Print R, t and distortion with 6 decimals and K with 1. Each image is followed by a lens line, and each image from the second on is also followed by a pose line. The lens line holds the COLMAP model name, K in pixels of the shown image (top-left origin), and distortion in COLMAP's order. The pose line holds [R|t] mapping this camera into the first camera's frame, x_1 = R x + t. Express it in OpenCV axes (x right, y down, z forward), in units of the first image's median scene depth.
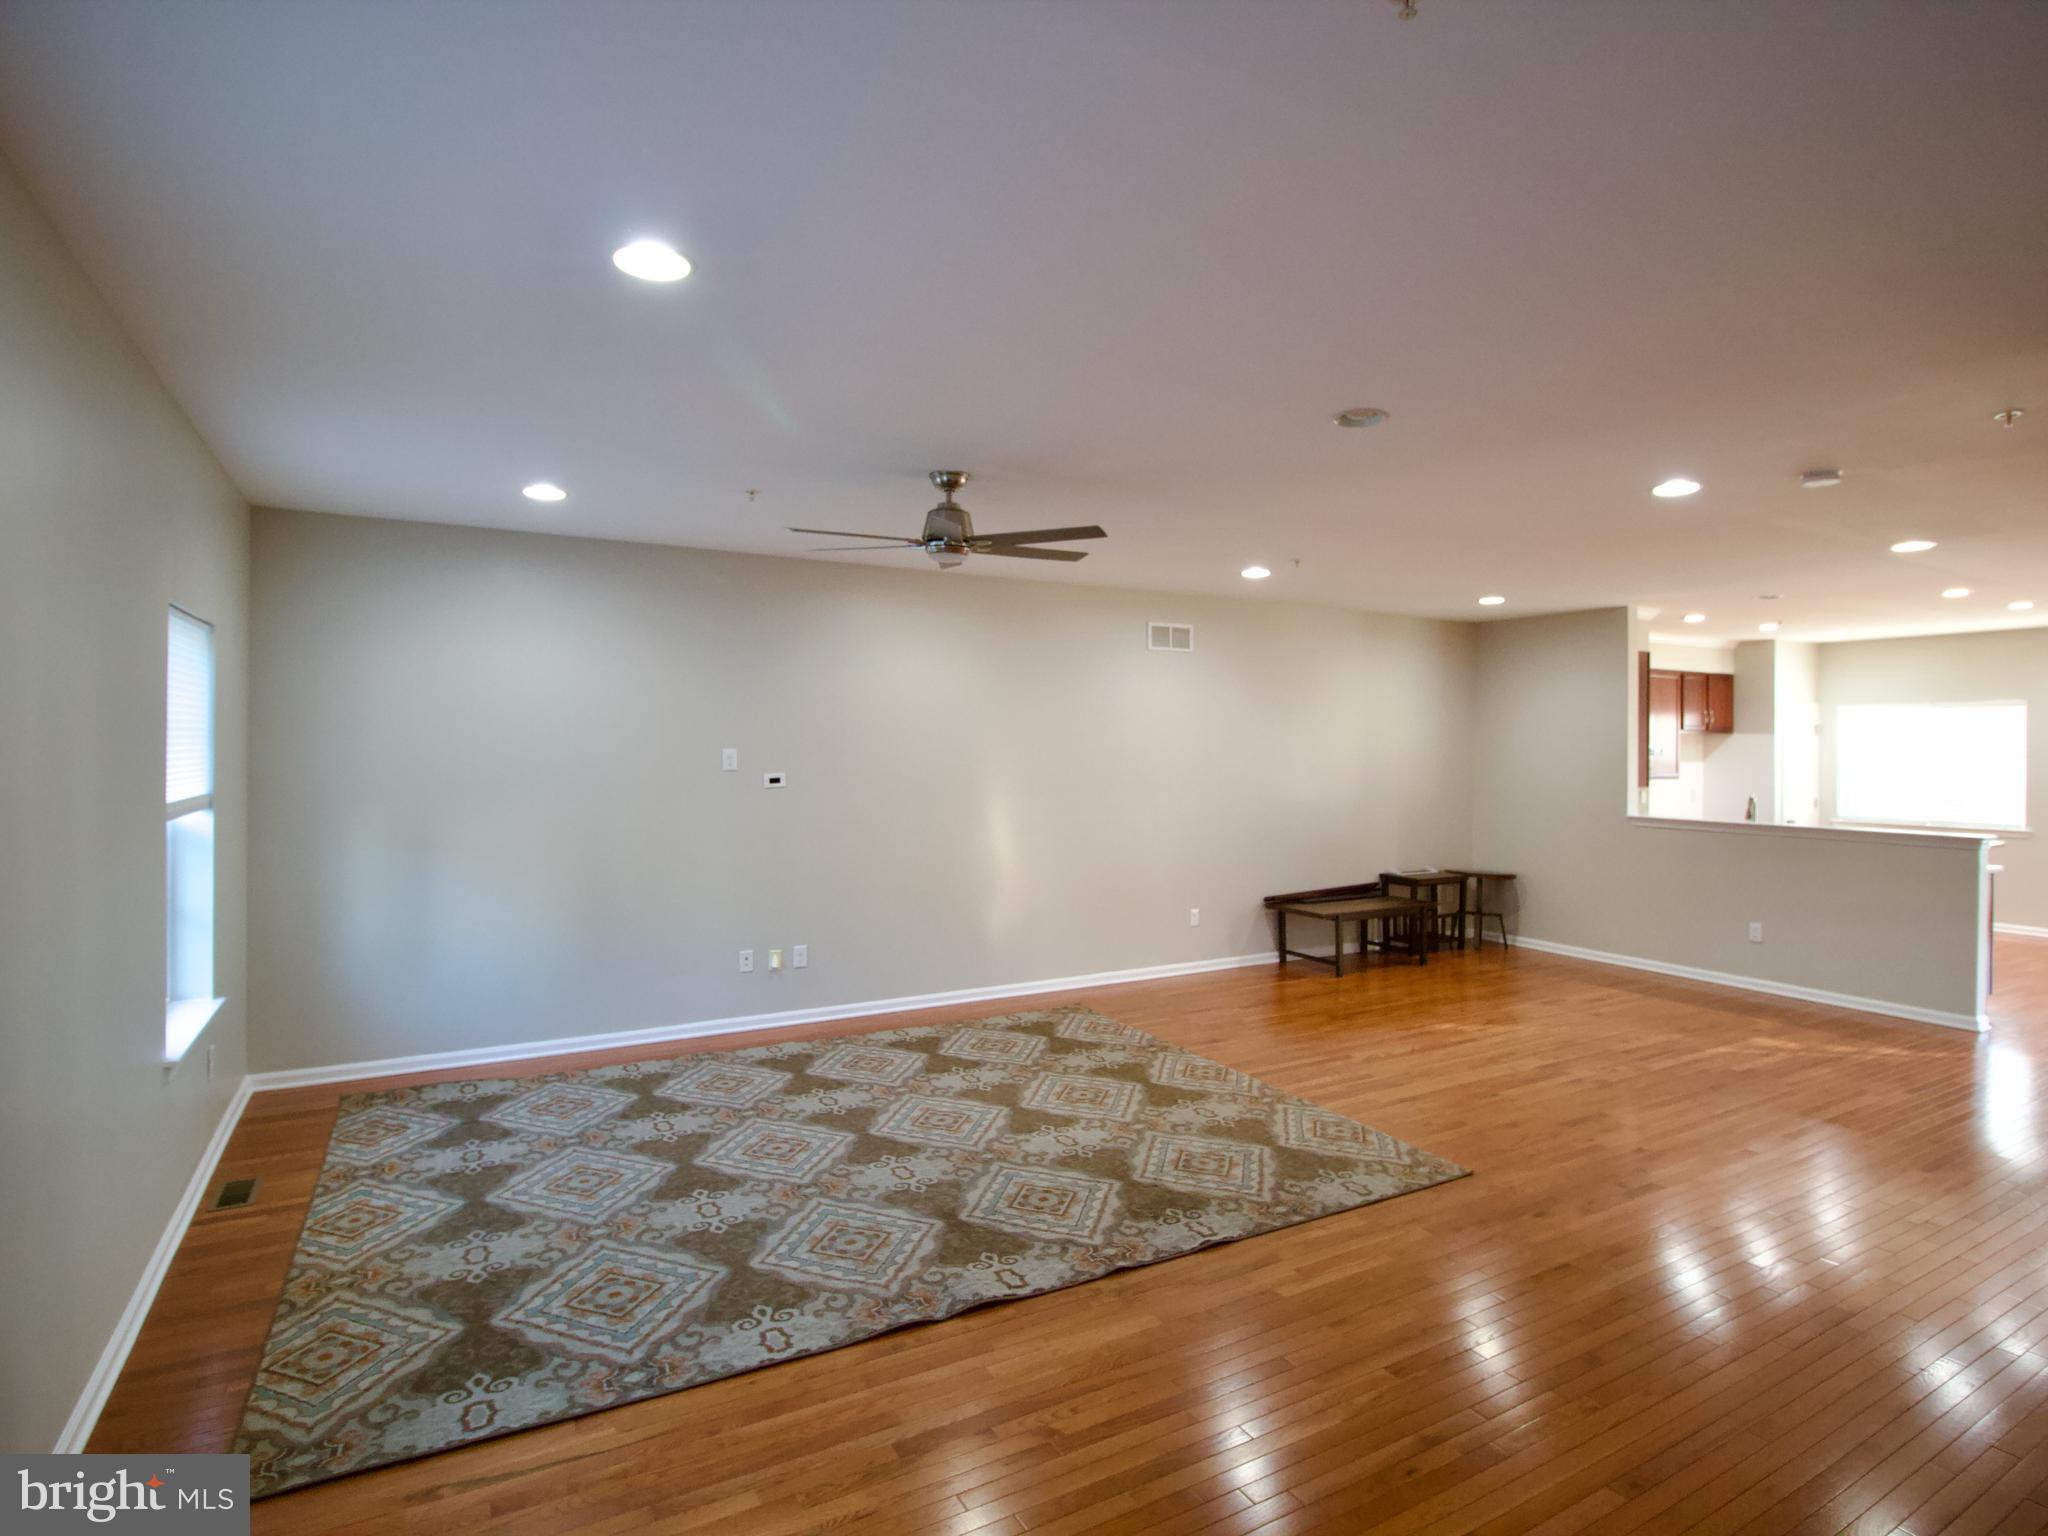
lens RADIAL K [[1055.1, 0, 1033.9], [0, 1055.1, 774.2], [0, 0, 1]] dist [0.002021, -0.016602]
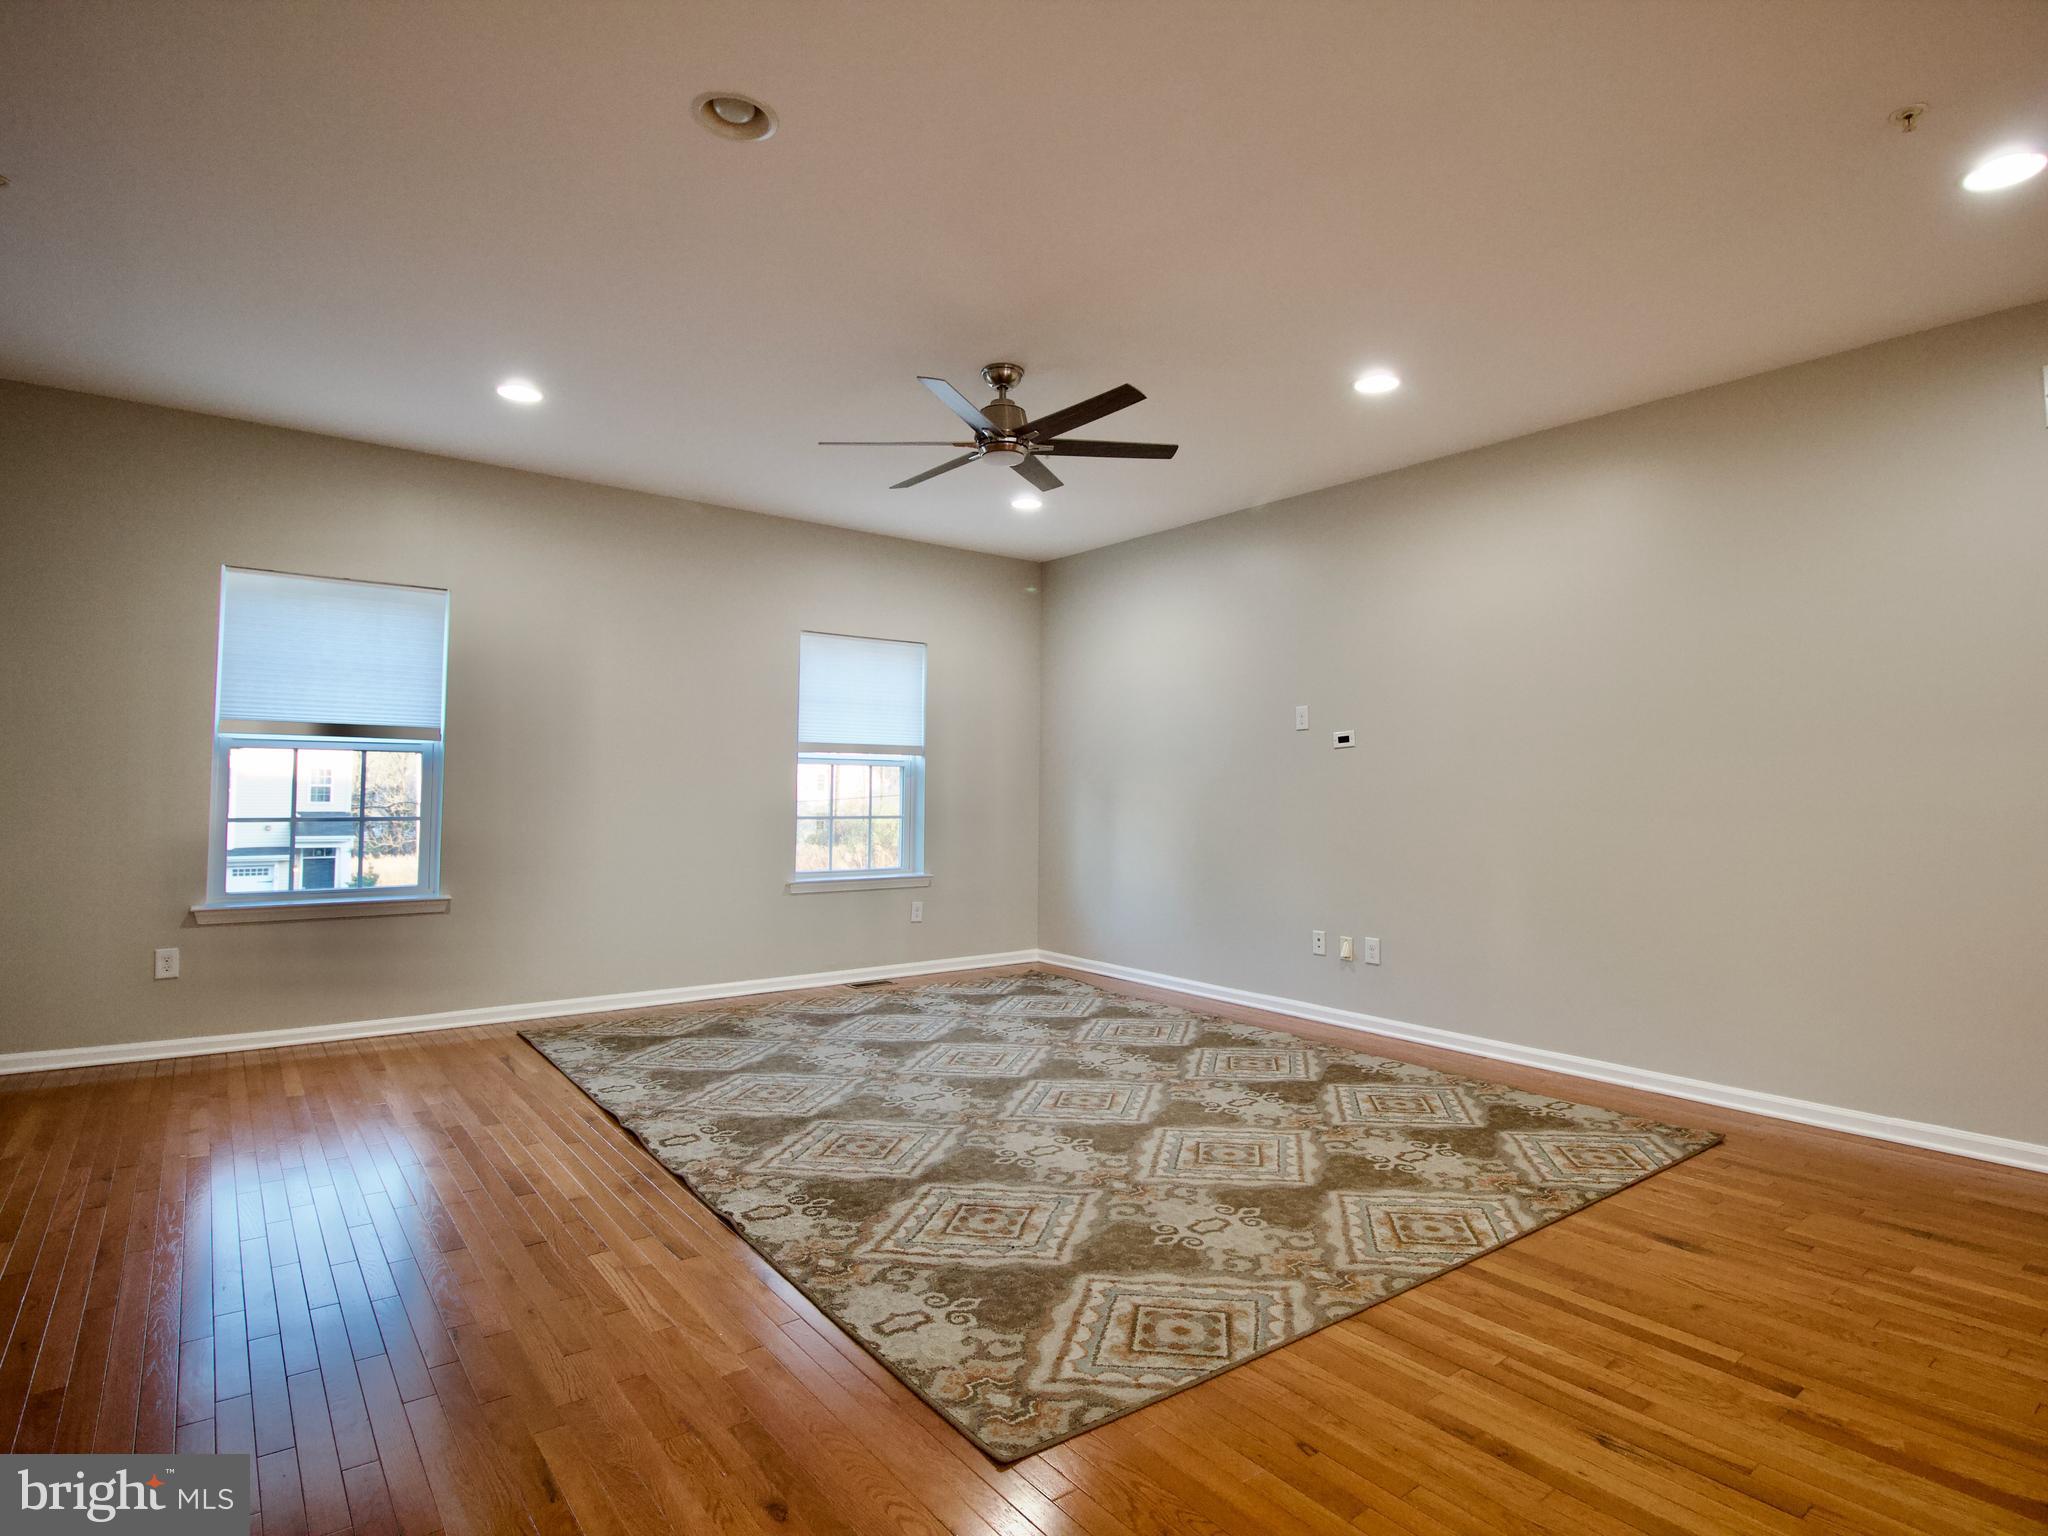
lens RADIAL K [[1055.1, 0, 1033.9], [0, 1055.1, 774.2], [0, 0, 1]] dist [0.002021, -0.016602]
pose [[0.147628, -0.019367, -0.988853, 0.774416], [-0.032244, 0.999183, -0.024384, 0.086426], [0.988517, 0.035484, 0.146883, 0.838666]]
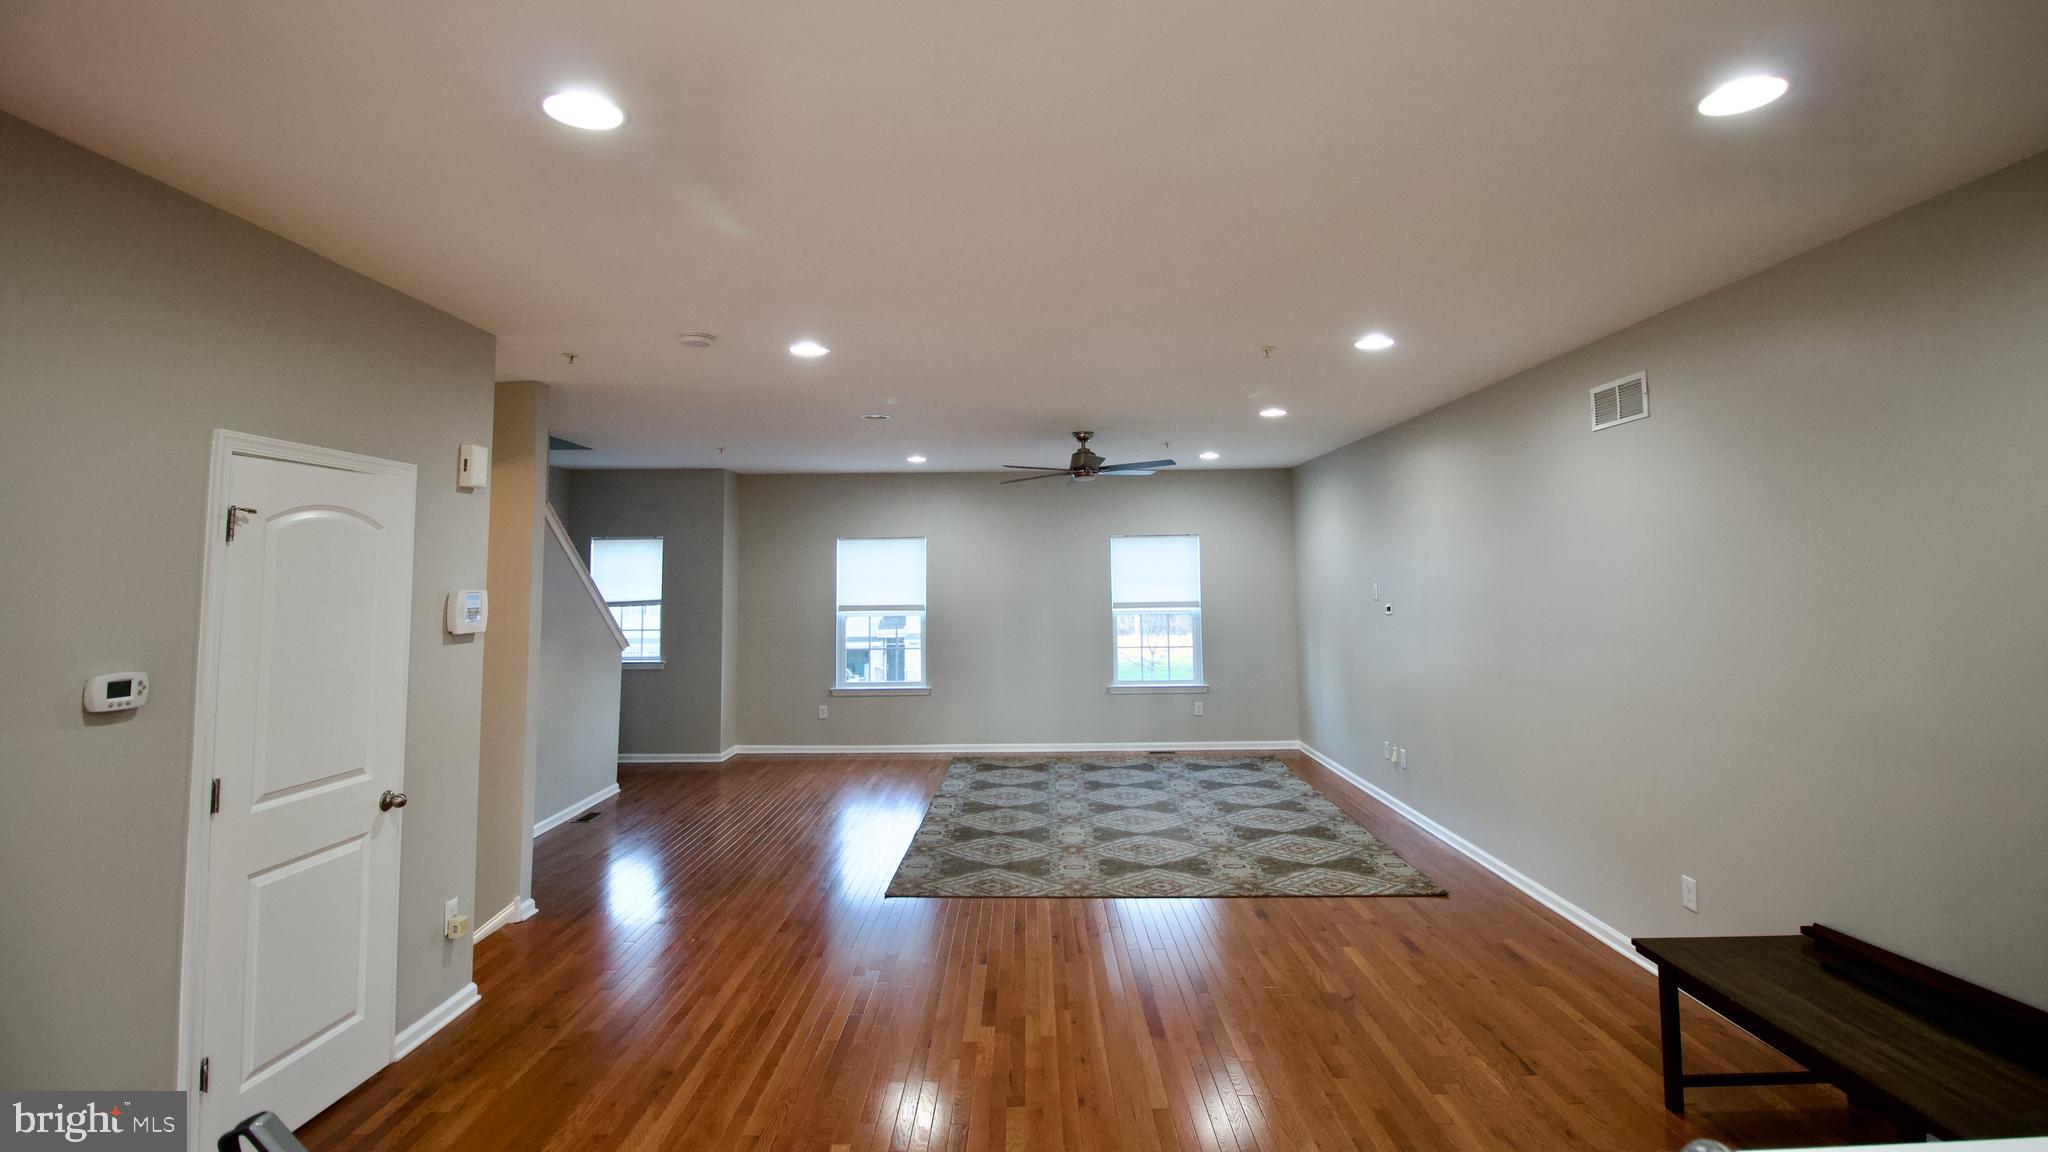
lens RADIAL K [[964.2, 0, 1024.0], [0, 964.2, 576.0], [0, 0, 1]] dist [-0.021774, -0.000412]
pose [[-0.494252, -0.002439, -0.869315, 1.281342], [-0.012477, 0.999913, 0.004289, -0.044170], [0.869229, 0.012967, -0.494239, 1.595514]]
